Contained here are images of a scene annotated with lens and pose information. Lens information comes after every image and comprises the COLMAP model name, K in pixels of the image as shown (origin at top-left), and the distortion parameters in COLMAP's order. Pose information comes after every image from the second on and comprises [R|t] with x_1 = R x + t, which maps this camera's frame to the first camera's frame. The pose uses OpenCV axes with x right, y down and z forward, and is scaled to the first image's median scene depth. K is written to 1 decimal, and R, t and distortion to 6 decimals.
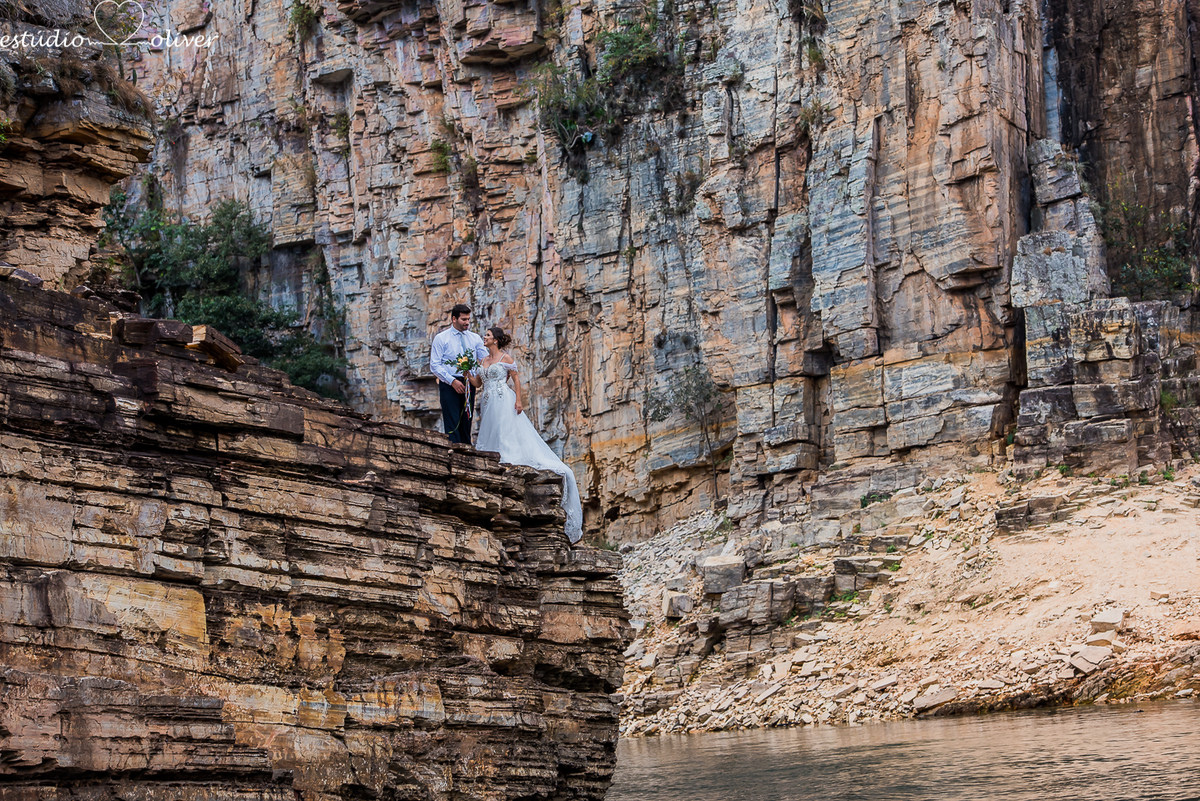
lens RADIAL K [[3532.5, 0, 600.0], [0, 3532.5, 400.5], [0, 0, 1]] dist [0.247633, 0.497018]
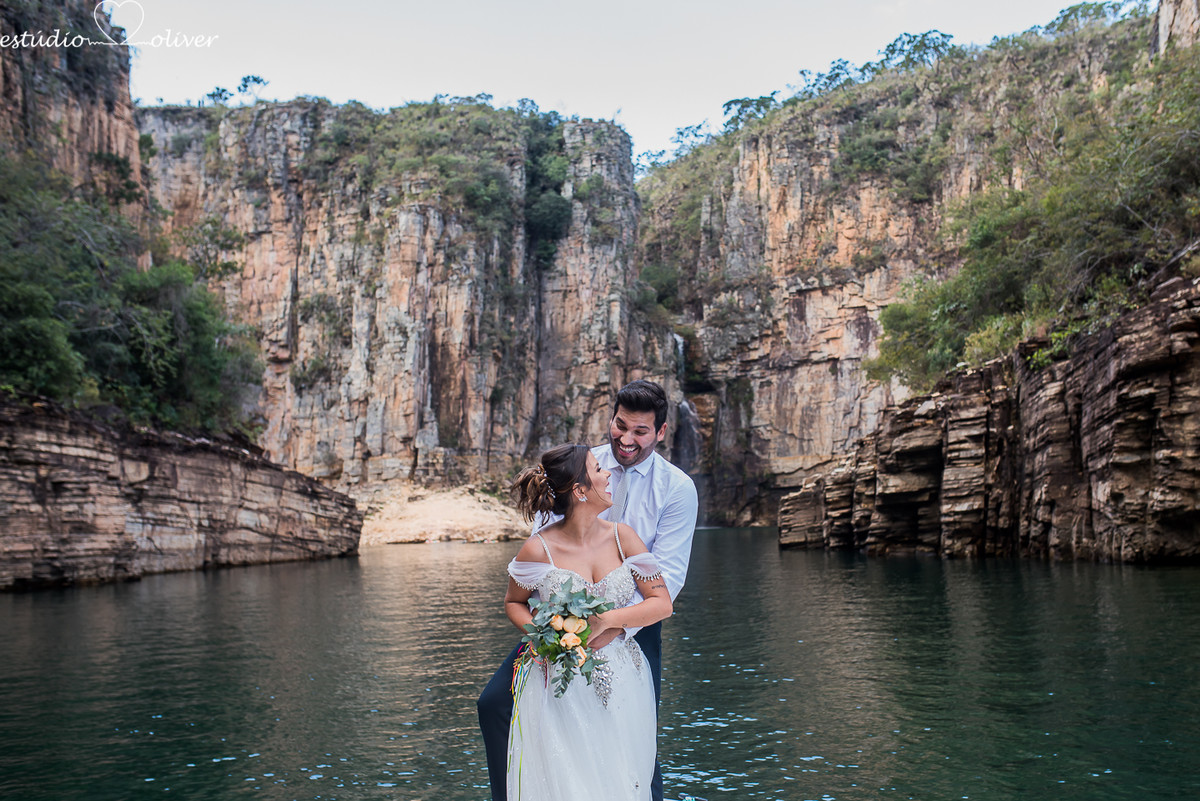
lens RADIAL K [[1217.8, 0, 637.9], [0, 1217.8, 426.6], [0, 0, 1]] dist [-0.064655, 0.099813]
pose [[0.948672, 0.085846, 0.304387, -0.068551], [-0.080581, 0.996301, -0.029842, -0.028087], [-0.305823, 0.003783, 0.952081, -0.412367]]
